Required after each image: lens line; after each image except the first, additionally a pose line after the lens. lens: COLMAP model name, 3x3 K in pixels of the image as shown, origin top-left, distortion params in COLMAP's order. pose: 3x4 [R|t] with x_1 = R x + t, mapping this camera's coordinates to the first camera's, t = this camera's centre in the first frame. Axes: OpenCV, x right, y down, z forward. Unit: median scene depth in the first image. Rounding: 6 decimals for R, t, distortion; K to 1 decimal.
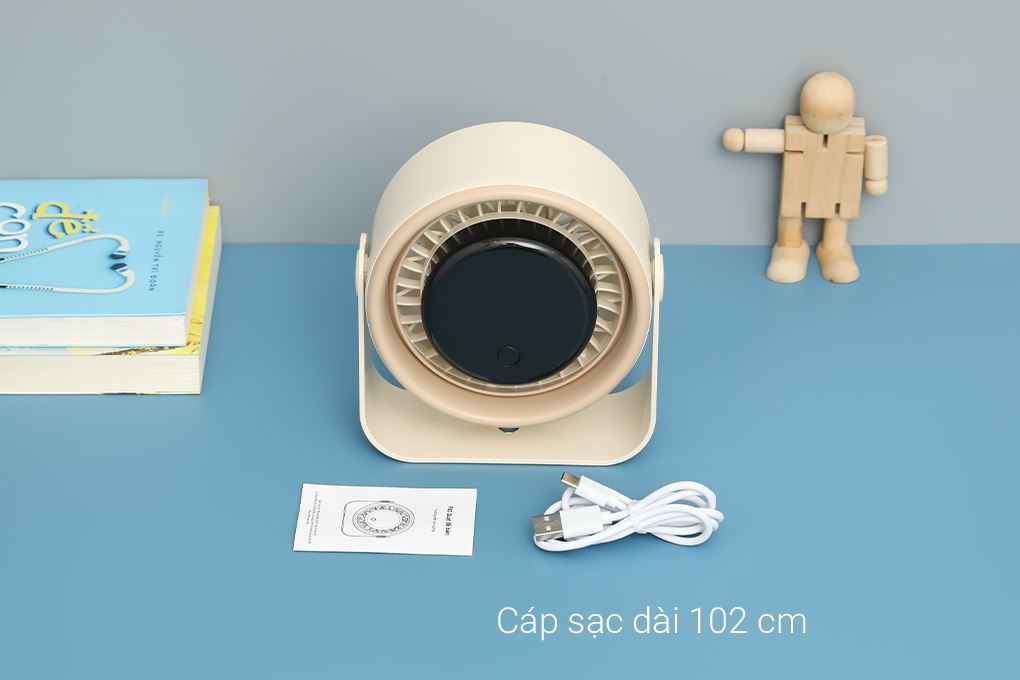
lens RADIAL K [[2980.7, 0, 510.0], [0, 2980.7, 340.0], [0, 0, 1]] dist [-0.398438, -0.170515]
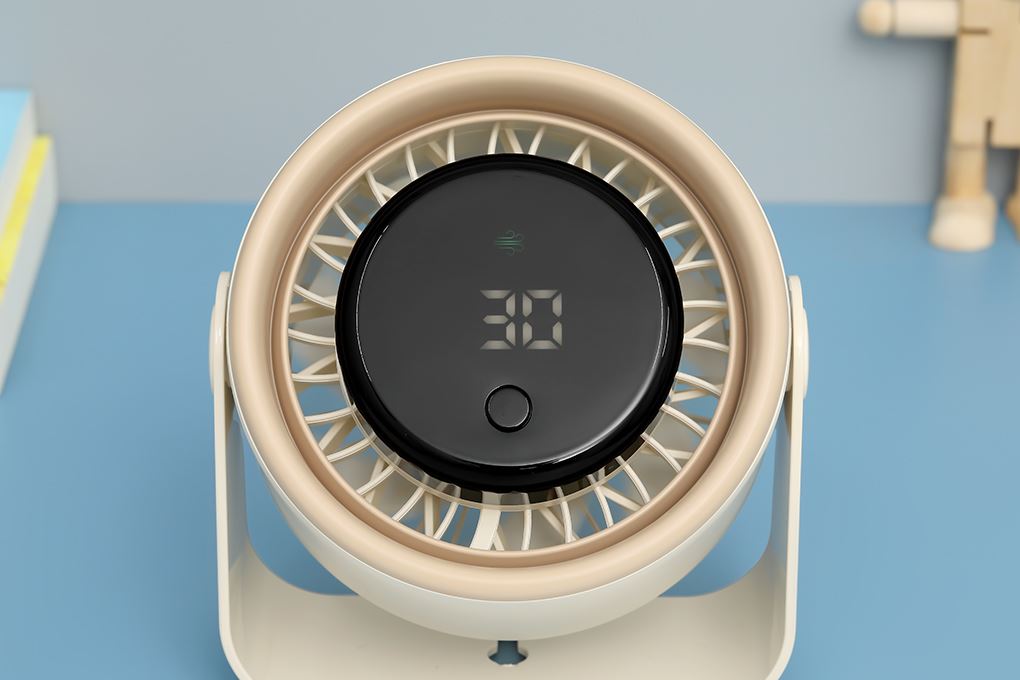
lens RADIAL K [[2980.7, 0, 510.0], [0, 2980.7, 340.0], [0, 0, 1]] dist [-0.398438, -0.170515]
pose [[0.998699, -0.018565, 0.047493, -0.023677], [0.017119, 0.999383, 0.030671, -0.026183], [-0.048033, -0.029818, 0.998401, 0.486971]]
